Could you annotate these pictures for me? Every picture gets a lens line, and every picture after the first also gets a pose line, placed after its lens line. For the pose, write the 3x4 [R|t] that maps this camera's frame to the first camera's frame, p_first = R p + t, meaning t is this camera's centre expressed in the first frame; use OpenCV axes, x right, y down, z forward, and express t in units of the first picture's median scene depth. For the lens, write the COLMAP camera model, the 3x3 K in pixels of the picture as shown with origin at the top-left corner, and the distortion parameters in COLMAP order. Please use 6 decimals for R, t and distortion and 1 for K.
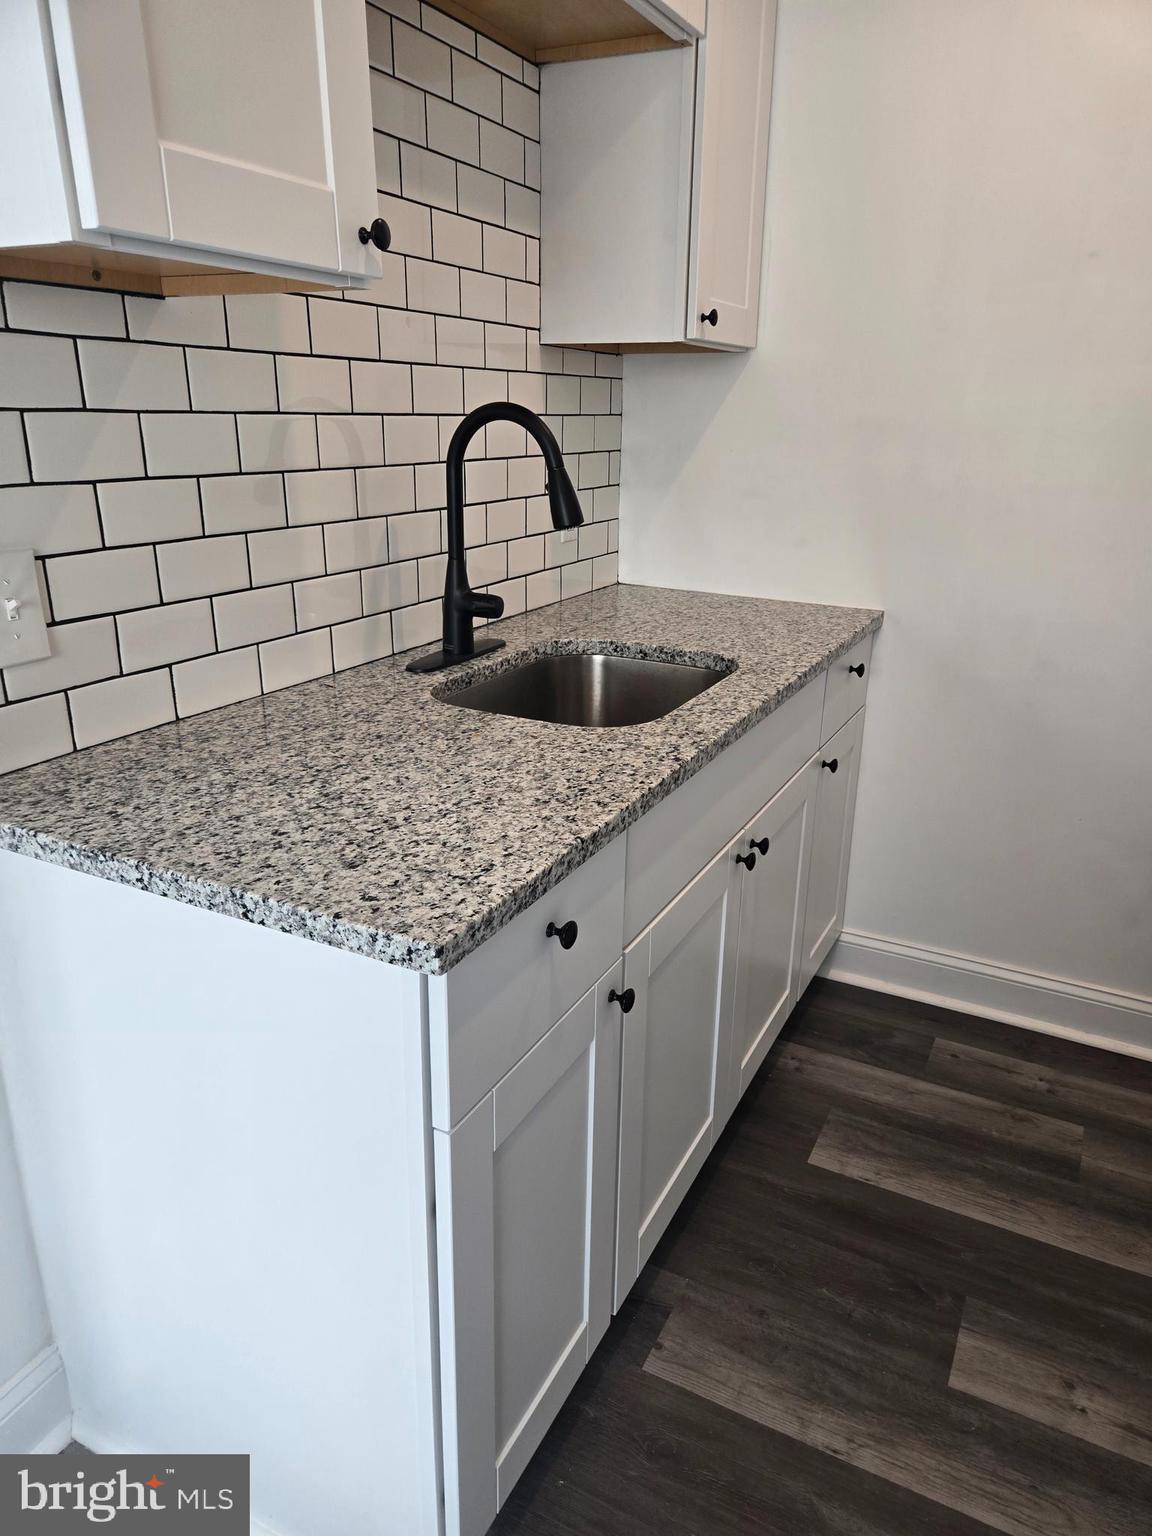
lens RADIAL K [[1023.2, 0, 588.0], [0, 1023.2, 776.5], [0, 0, 1]] dist [0.071079, -0.059548]
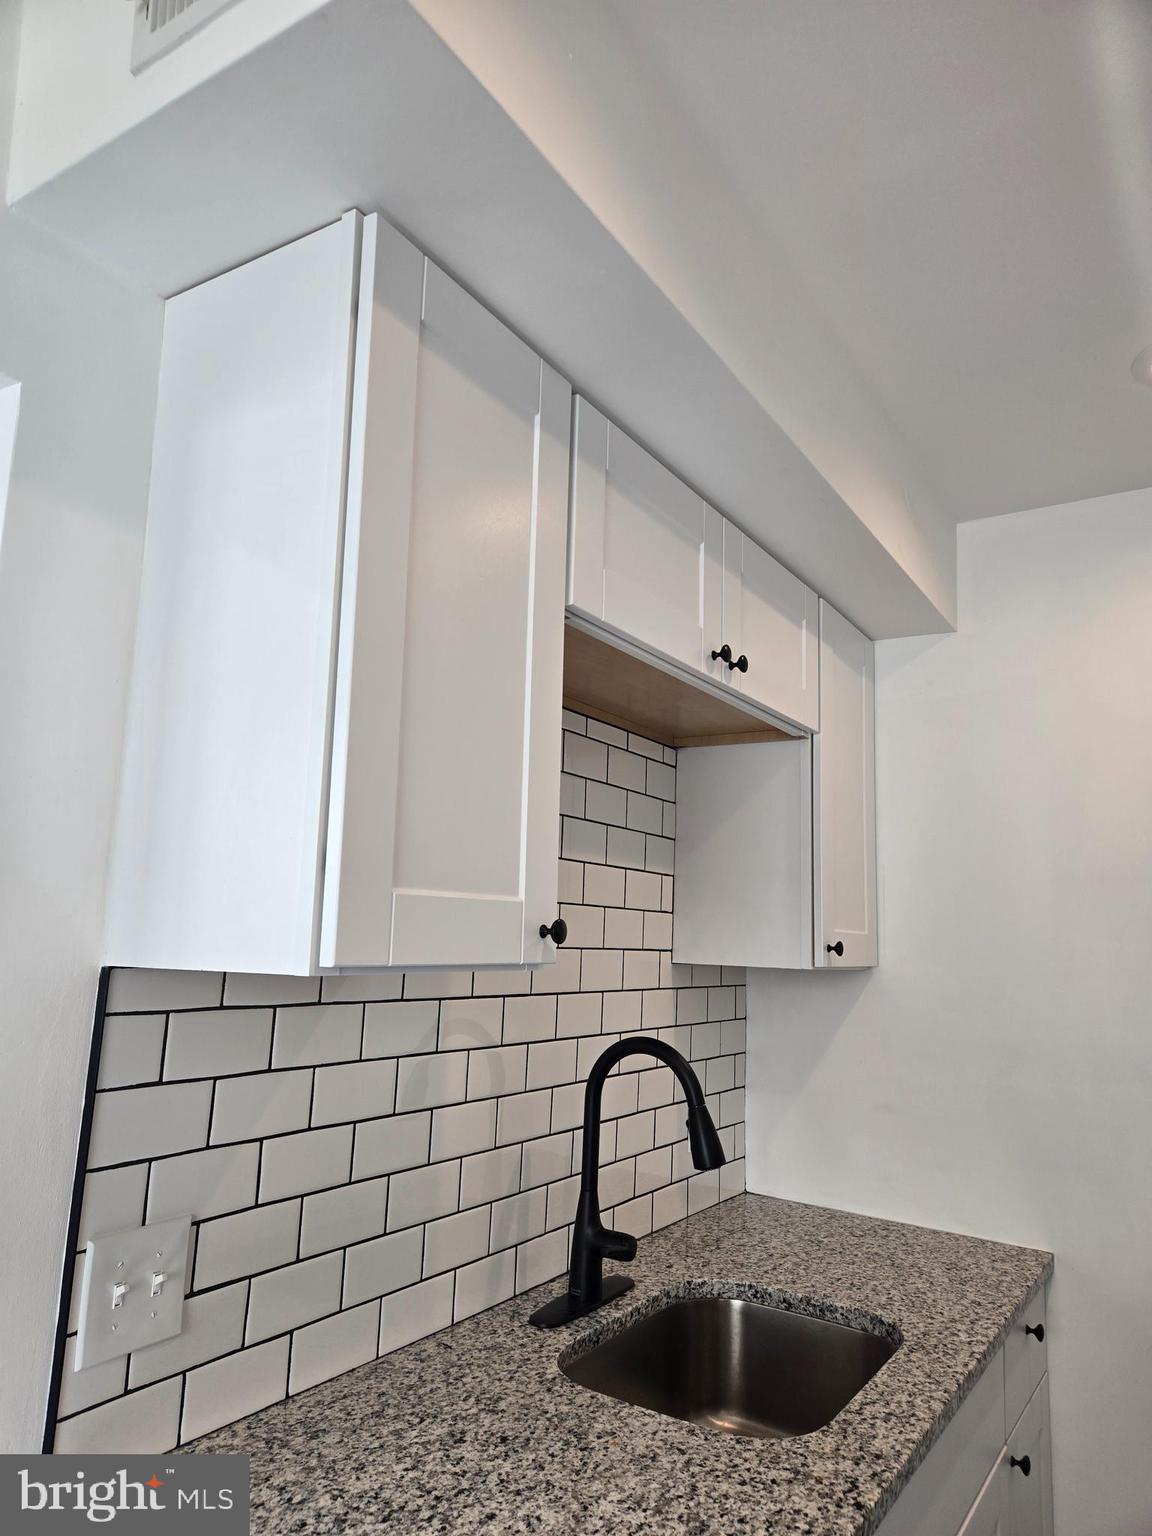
lens RADIAL K [[1023.2, 0, 568.1], [0, 1023.2, 778.6], [0, 0, 1]] dist [0.071079, -0.059548]
pose [[0.993890, 0.007667, -0.110106, -0.049197], [-0.059164, 0.879163, -0.472835, -0.102547], [0.093176, 0.476460, 0.874245, -0.033722]]
